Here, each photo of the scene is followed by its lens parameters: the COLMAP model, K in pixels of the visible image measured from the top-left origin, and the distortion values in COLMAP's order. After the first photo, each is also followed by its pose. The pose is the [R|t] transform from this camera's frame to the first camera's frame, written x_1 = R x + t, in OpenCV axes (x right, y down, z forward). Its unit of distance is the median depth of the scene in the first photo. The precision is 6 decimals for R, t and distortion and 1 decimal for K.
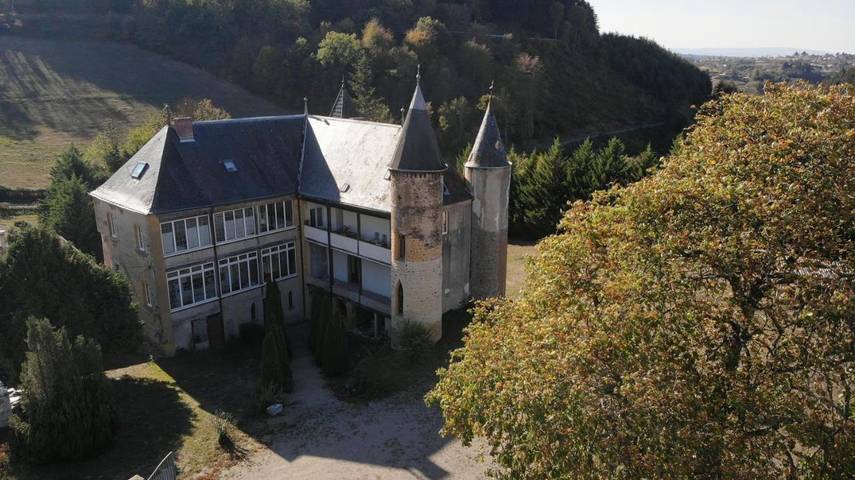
lens RADIAL K [[581.4, 0, 427.5], [0, 581.4, 240.0], [0, 0, 1]] dist [-0.006661, -0.115499]
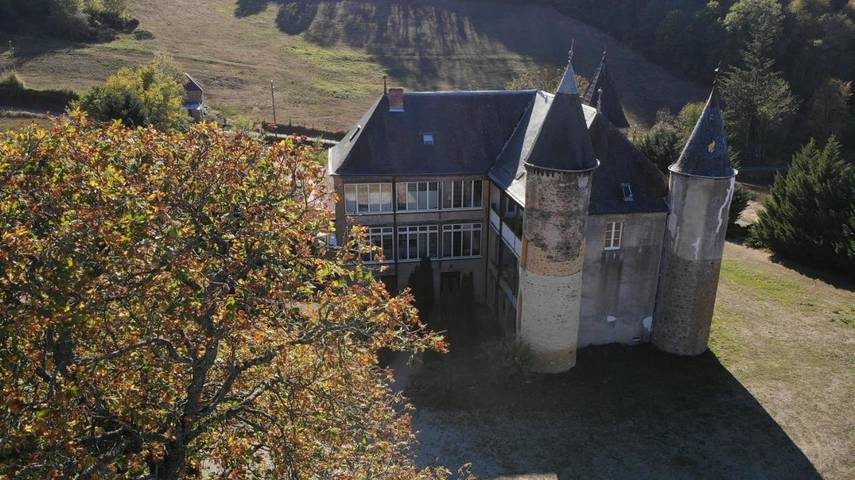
lens RADIAL K [[581.4, 0, 427.5], [0, 581.4, 240.0], [0, 0, 1]] dist [-0.006661, -0.115499]
pose [[0.755230, 0.205899, -0.622281, 0.322814], [-0.168748, 0.978456, 0.118948, -0.072410], [0.633365, 0.015176, 0.773704, 0.206759]]
